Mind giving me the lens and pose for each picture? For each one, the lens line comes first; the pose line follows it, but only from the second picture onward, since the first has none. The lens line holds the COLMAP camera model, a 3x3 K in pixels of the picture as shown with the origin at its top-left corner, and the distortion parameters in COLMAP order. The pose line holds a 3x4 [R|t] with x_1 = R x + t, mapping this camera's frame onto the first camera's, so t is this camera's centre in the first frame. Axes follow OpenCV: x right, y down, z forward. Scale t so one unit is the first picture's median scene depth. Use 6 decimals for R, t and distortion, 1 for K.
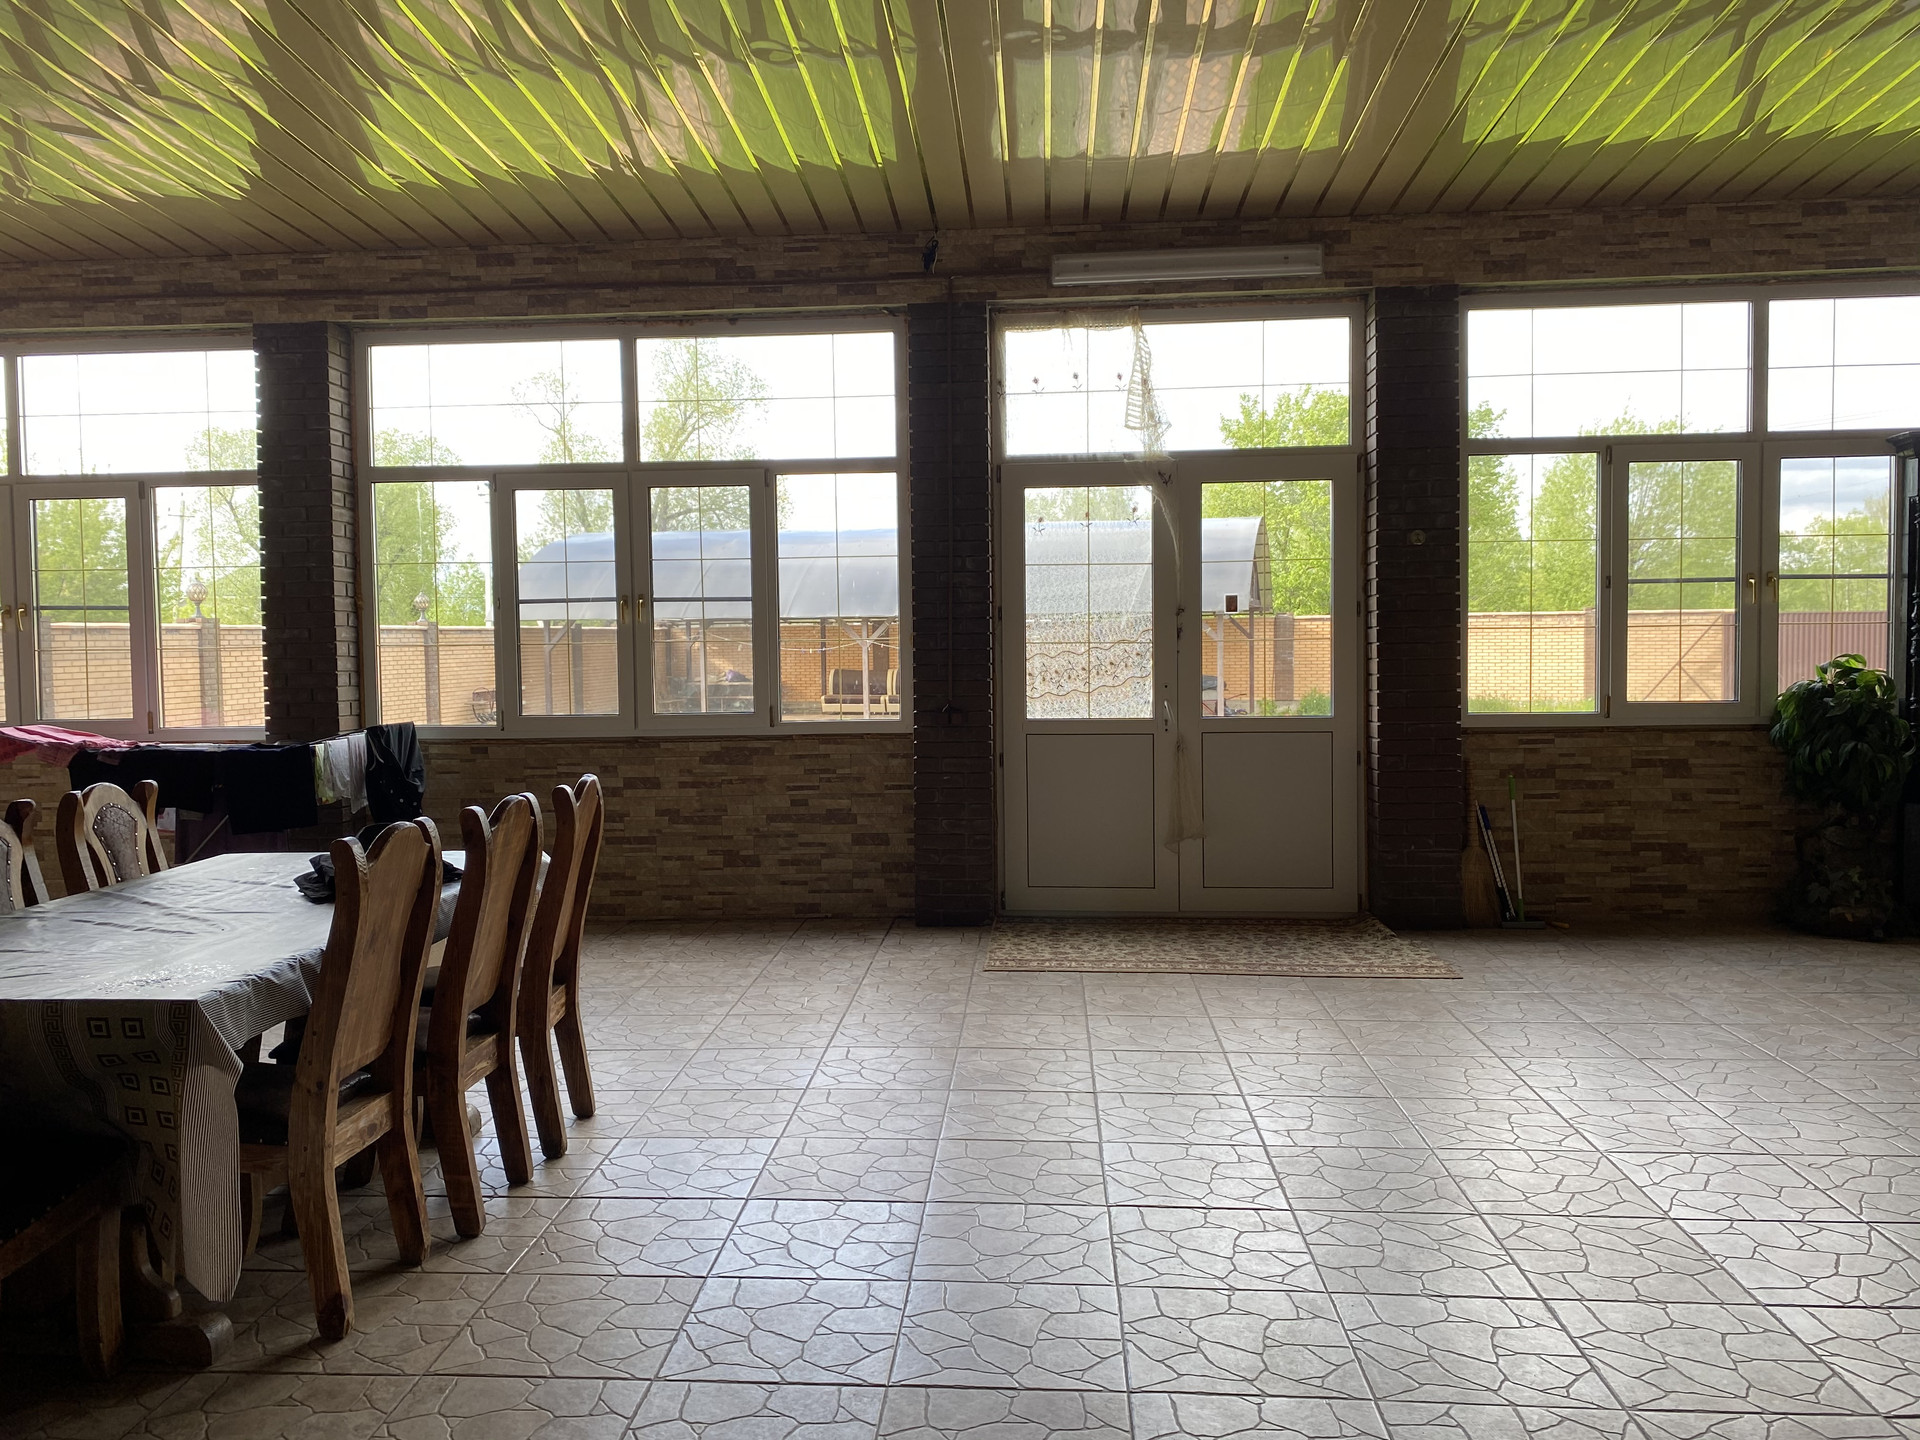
lens RADIAL K [[1472.6, 0, 959.3], [0, 1472.6, 700.1], [0, 0, 1]] dist [0.005017, -0.000259]
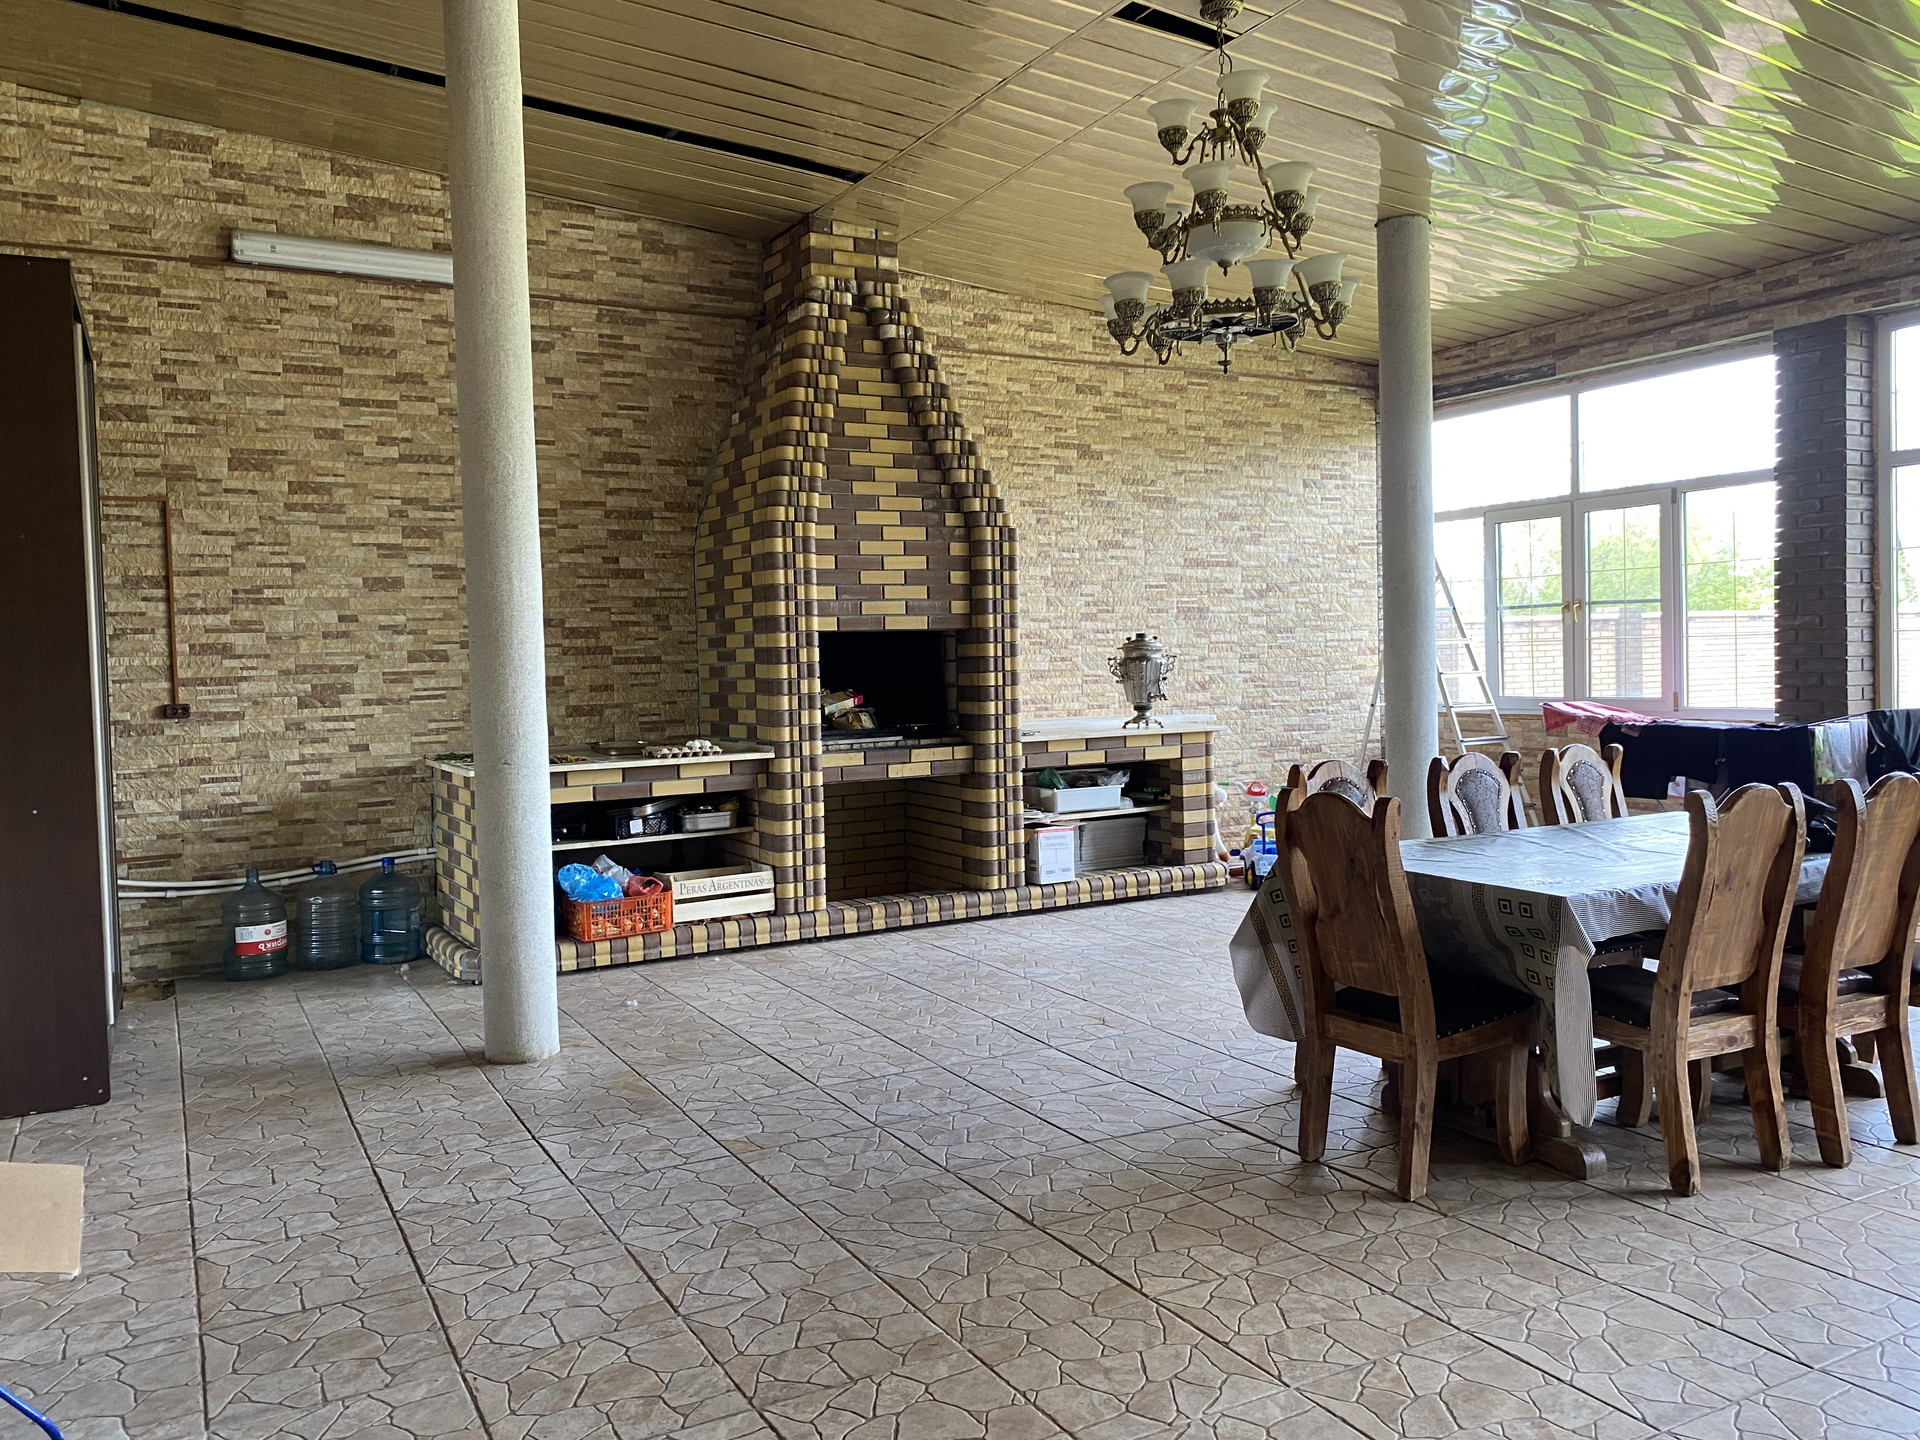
lens RADIAL K [[1460.1, 0, 957.0], [0, 1460.1, 702.4], [0, 0, 1]] dist [0.060982, -0.053675]
pose [[0.536740, 0.028516, -0.843266, 0.118229], [-0.019416, 0.999581, 0.021444, 0.002357], [0.843524, 0.004863, 0.537069, -0.075063]]
